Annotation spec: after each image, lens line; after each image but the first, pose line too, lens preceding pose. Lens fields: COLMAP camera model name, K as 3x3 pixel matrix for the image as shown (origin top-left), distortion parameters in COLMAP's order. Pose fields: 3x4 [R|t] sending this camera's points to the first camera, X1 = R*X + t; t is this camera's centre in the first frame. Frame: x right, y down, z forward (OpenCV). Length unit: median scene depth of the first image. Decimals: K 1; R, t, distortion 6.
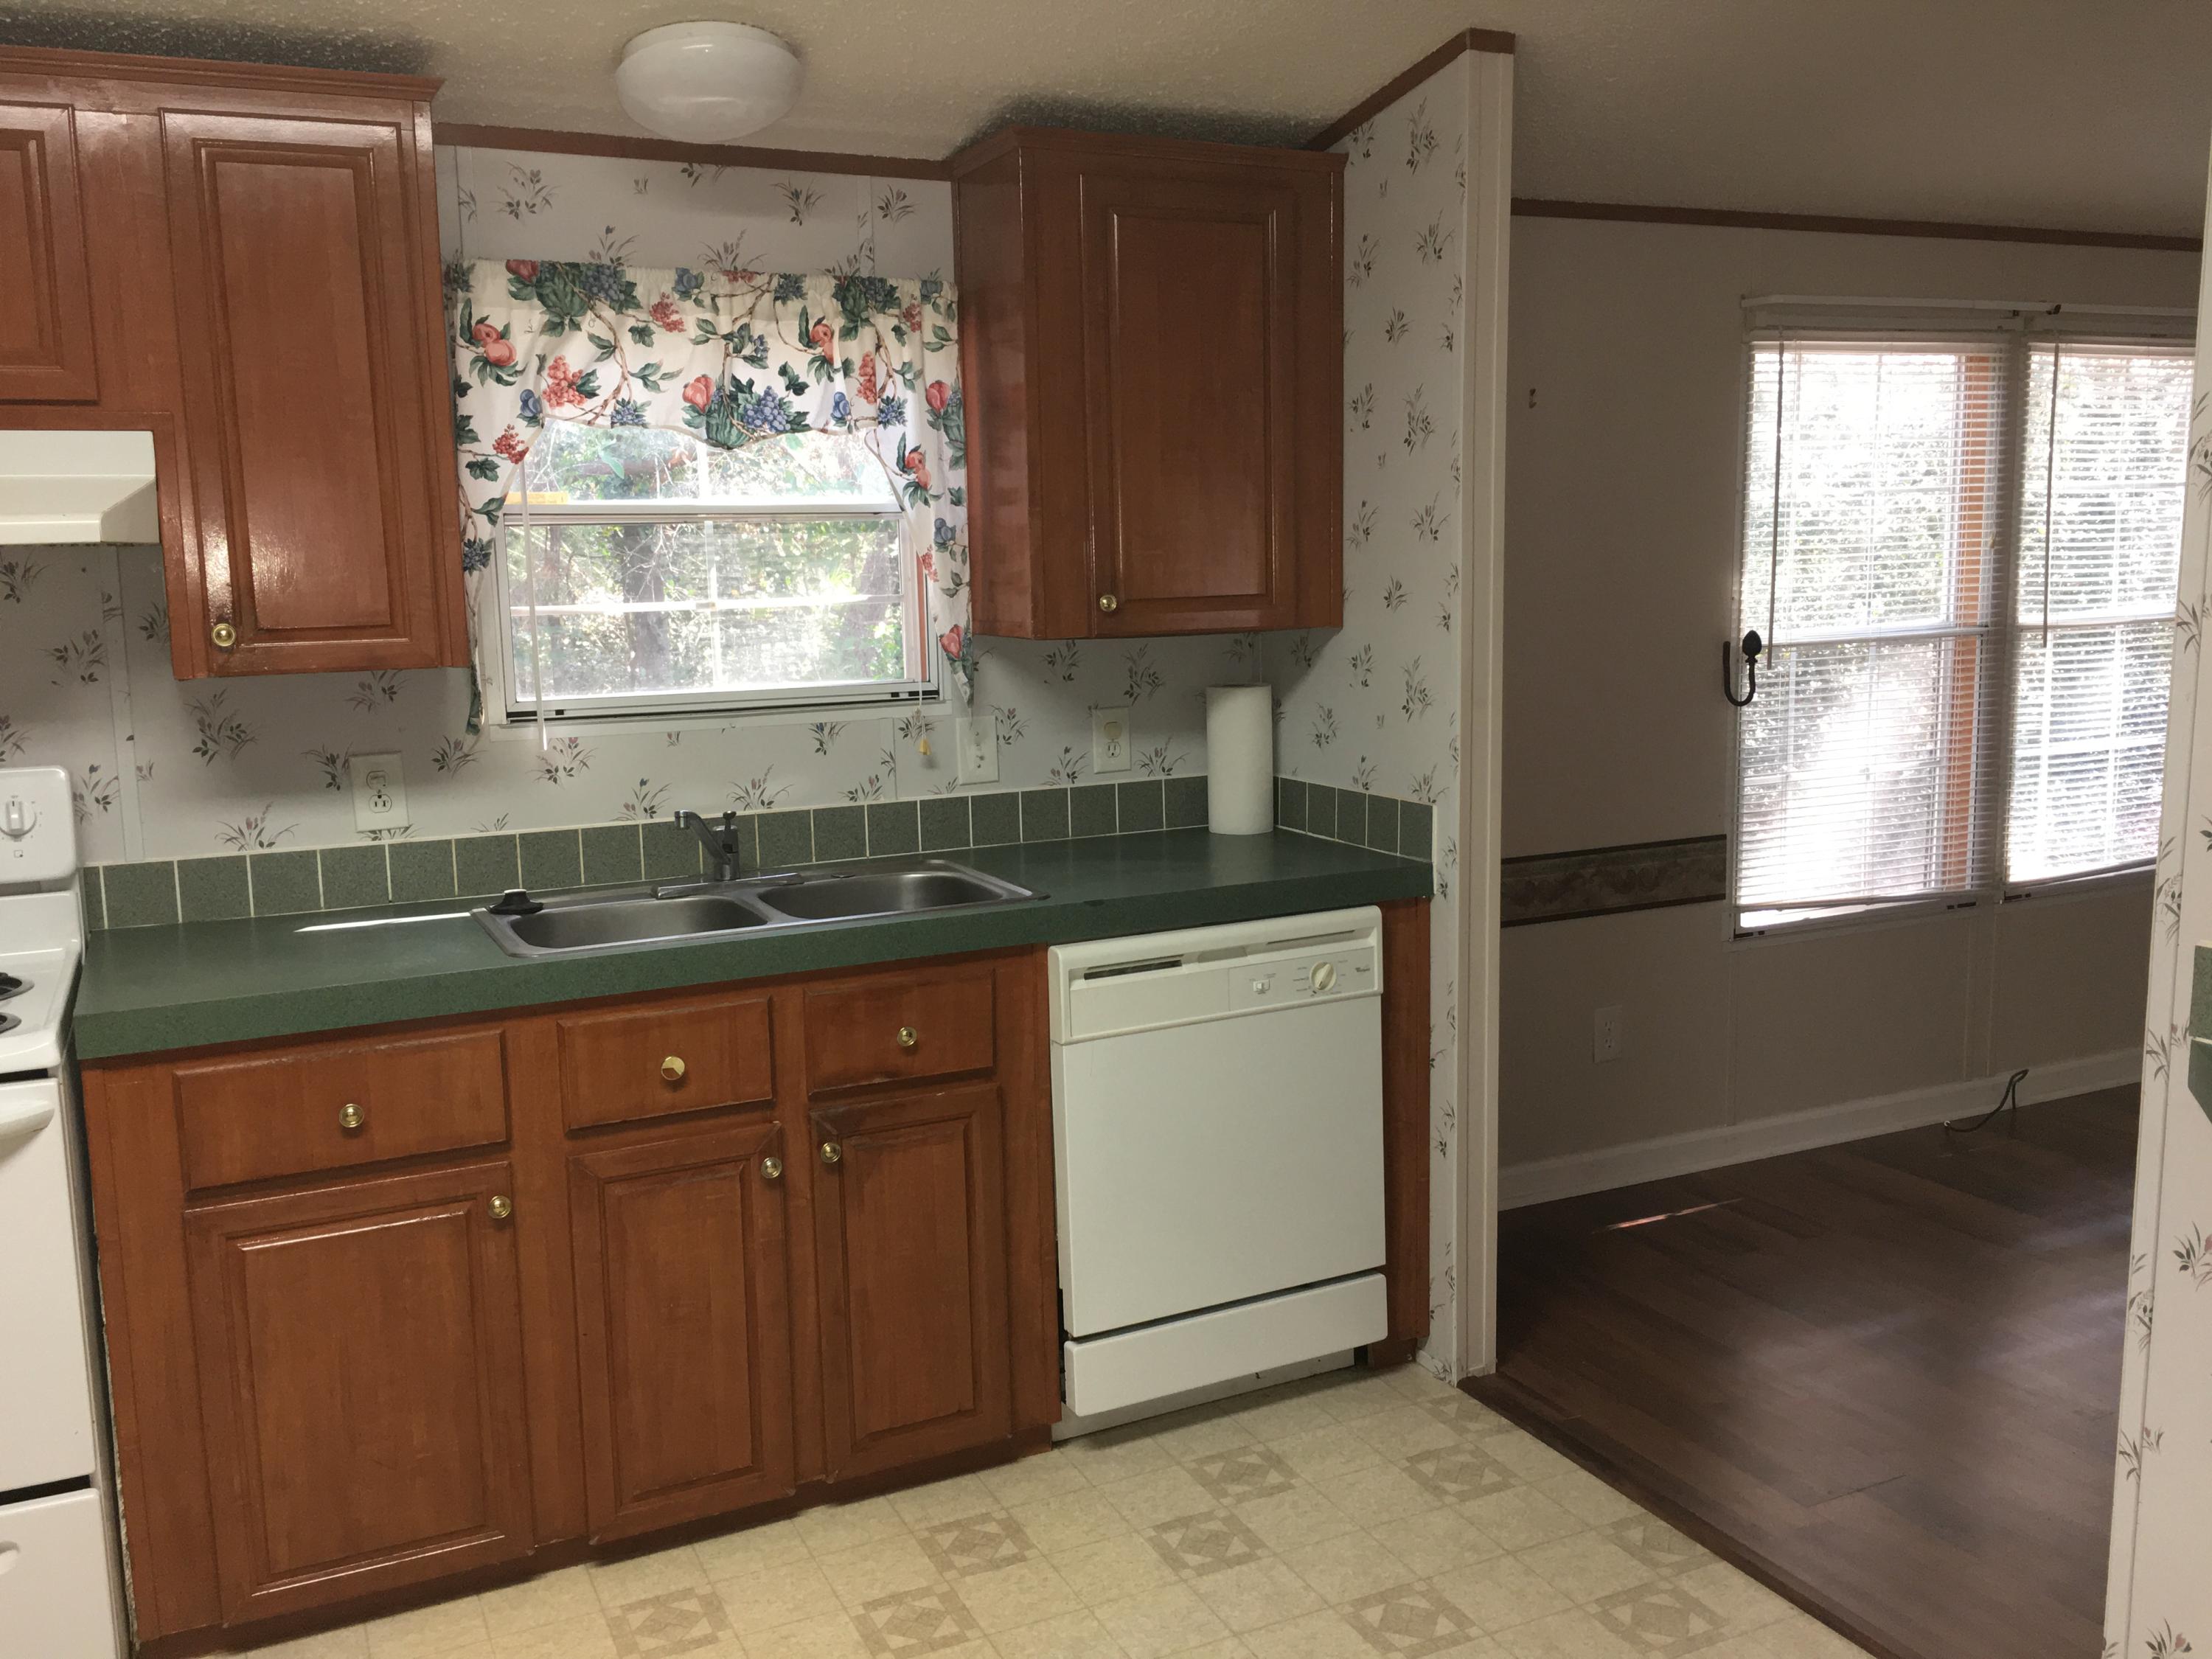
lens RADIAL K [[1890.9, 0, 1105.3], [0, 1890.9, 813.0], [0, 0, 1]] dist [0.071659, -0.003935]
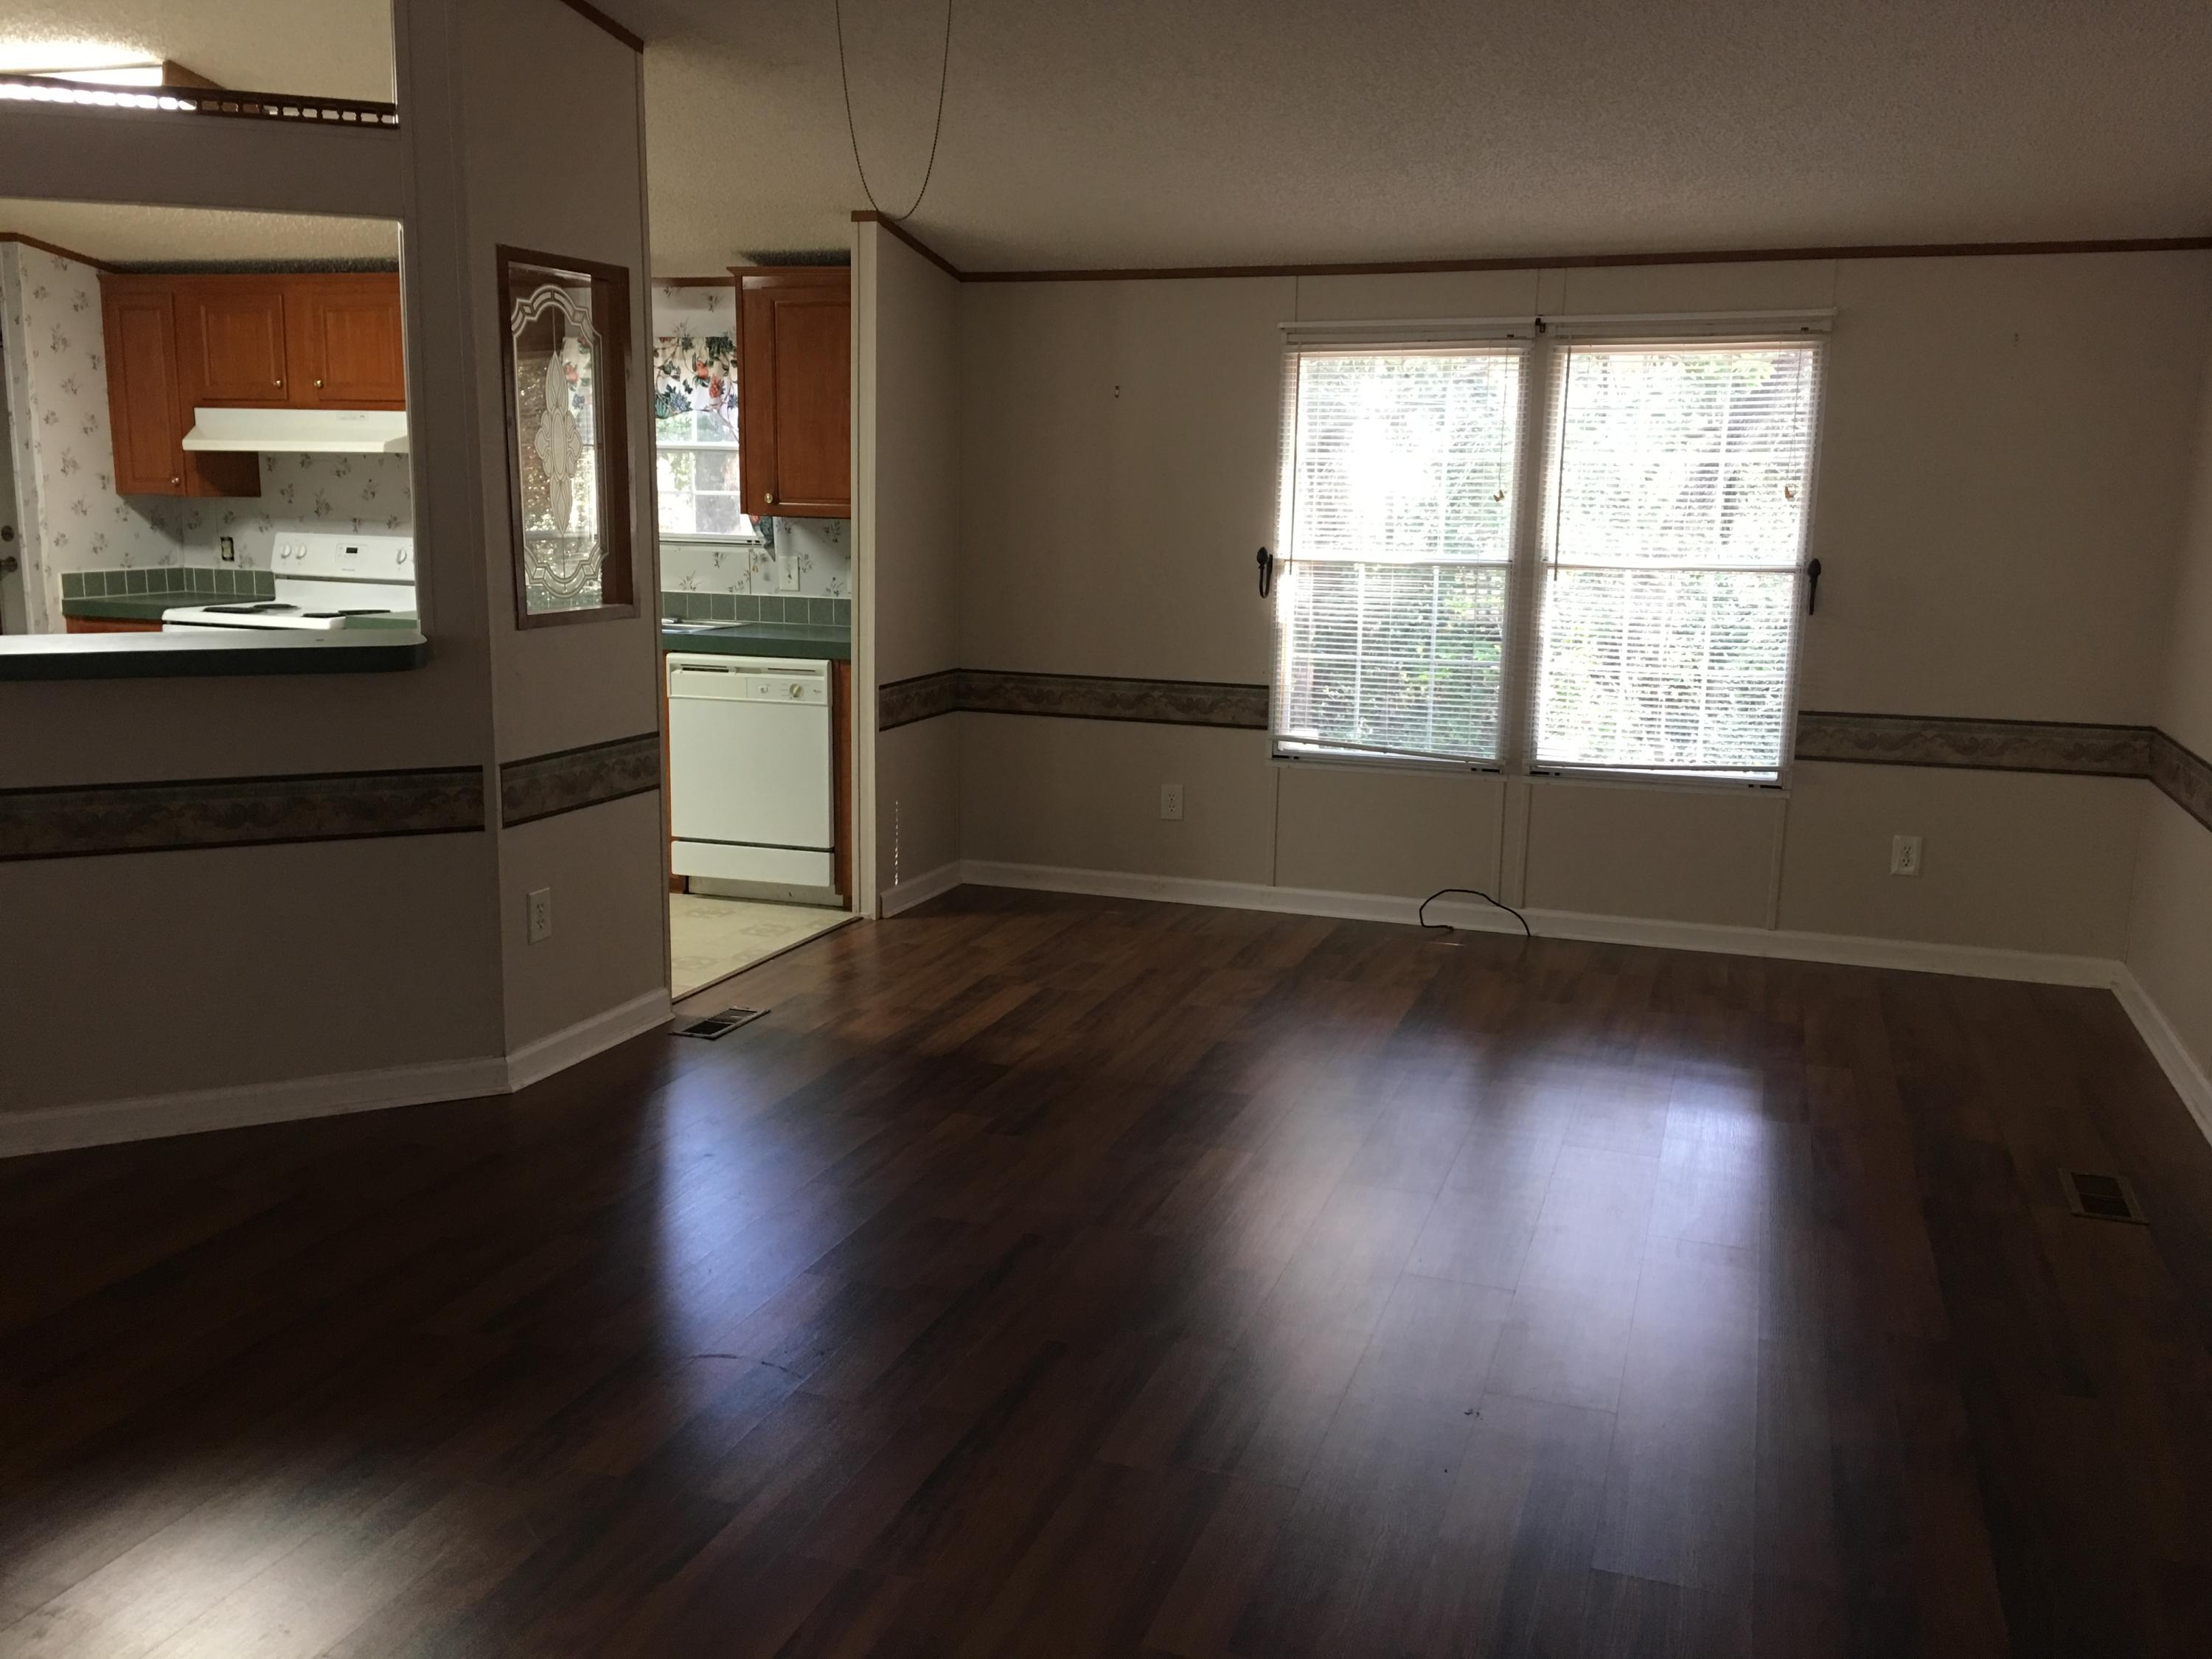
lens RADIAL K [[1890.9, 0, 1106.2], [0, 1890.9, 837.7], [0, 0, 1]] dist [0.071659, -0.003935]
pose [[0.707031, 0.163568, -0.688006, 1.720292], [-0.131716, 0.986318, 0.099131, -0.001973], [0.694808, 0.020533, 0.718903, -0.202558]]
